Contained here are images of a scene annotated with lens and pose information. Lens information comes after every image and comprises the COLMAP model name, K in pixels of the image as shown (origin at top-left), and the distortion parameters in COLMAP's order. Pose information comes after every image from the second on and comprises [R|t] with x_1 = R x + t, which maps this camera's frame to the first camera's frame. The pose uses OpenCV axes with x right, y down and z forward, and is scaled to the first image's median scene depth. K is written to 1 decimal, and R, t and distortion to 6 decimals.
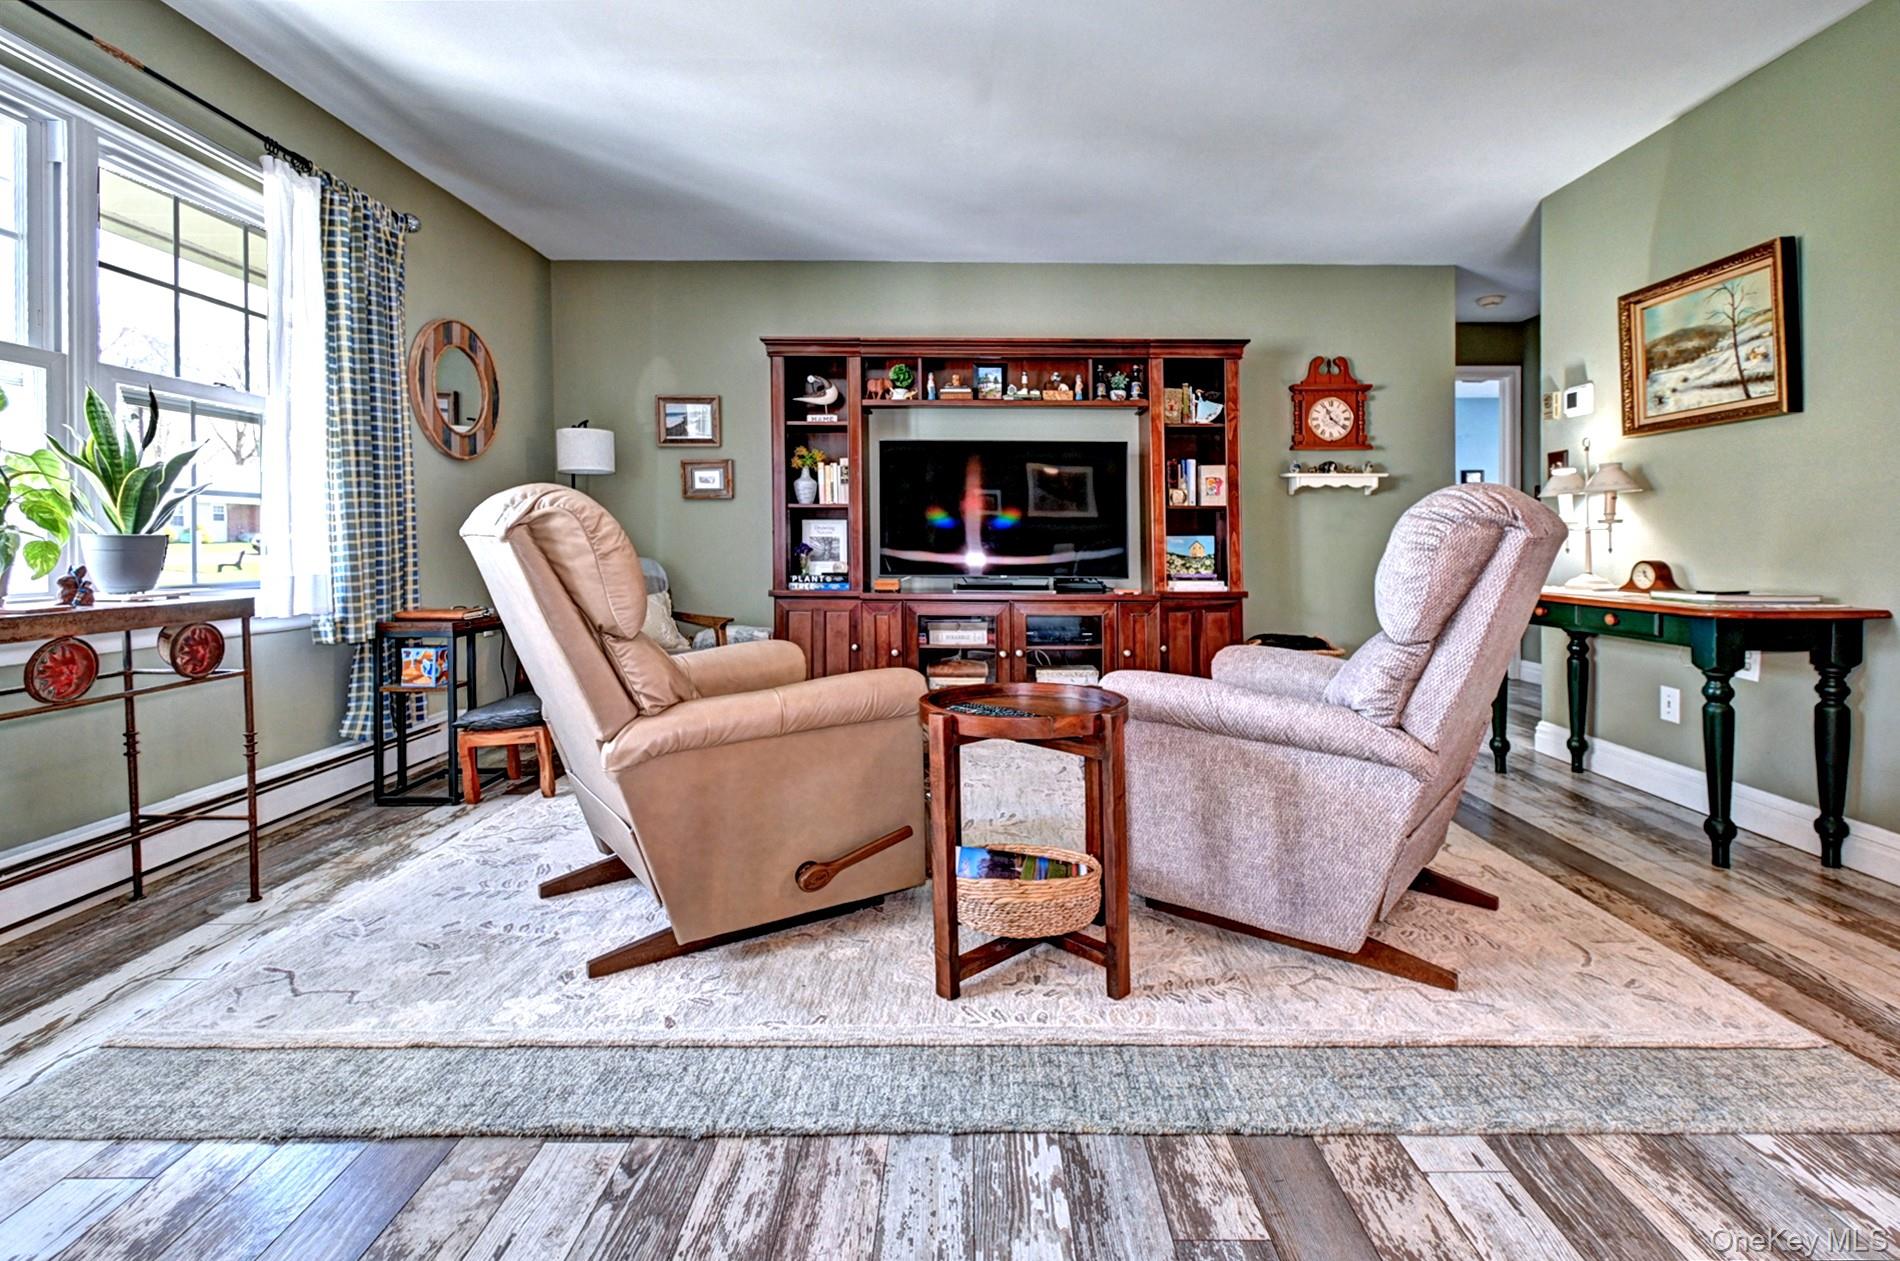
lens RADIAL K [[878.2, 0, 959.7], [0, 878.2, 539.5], [0, 0, 1]] dist [0.007896, -0.003944]
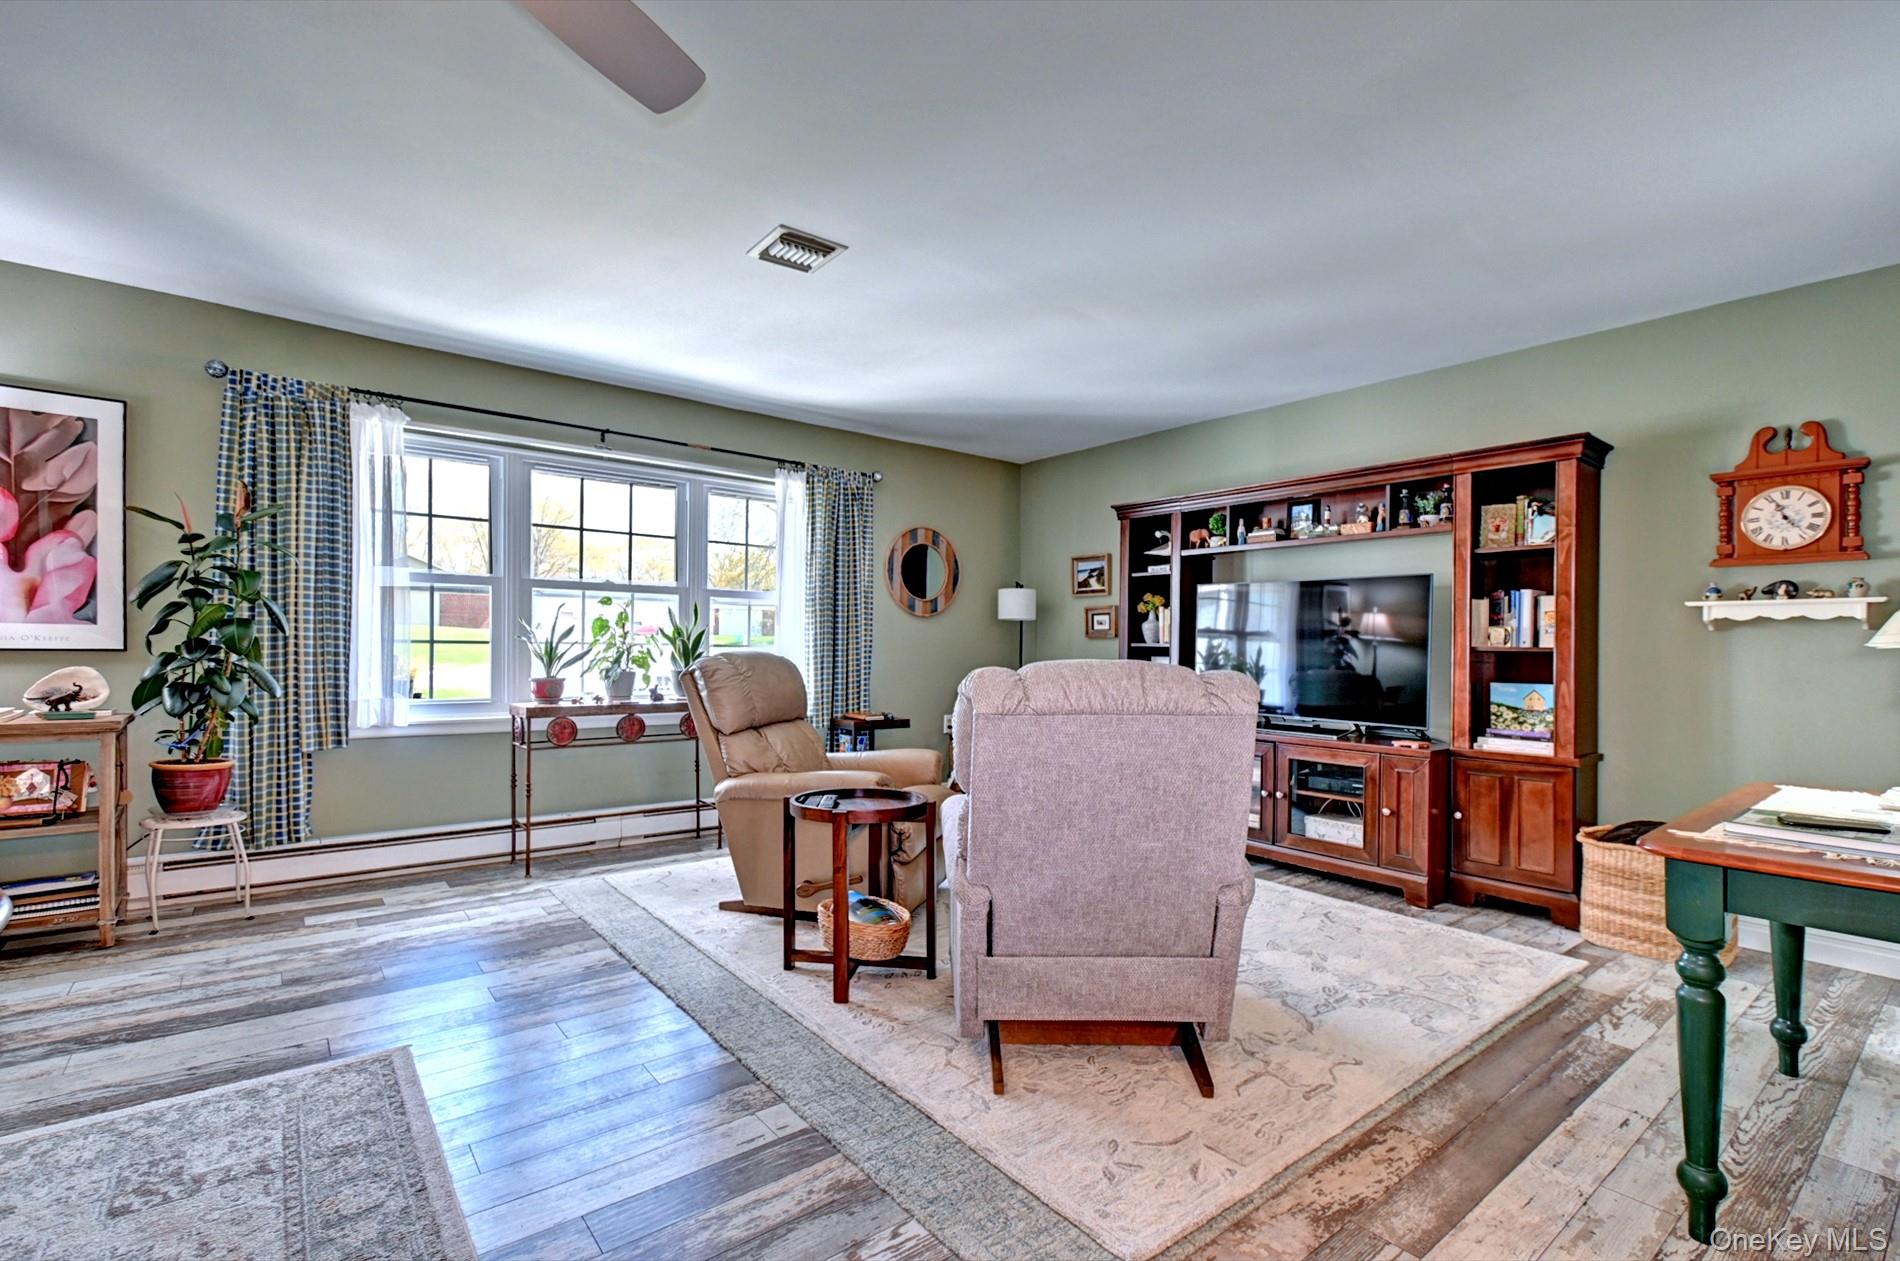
lens RADIAL K [[878.2, 0, 963.3], [0, 878.2, 642.0], [0, 0, 1]] dist [0.007896, -0.003944]
pose [[0.614662, 0.002026, -0.788788, 0.589283], [-0.007626, 0.999965, -0.003373, -0.036258], [0.788754, 0.008088, 0.614656, 0.094597]]
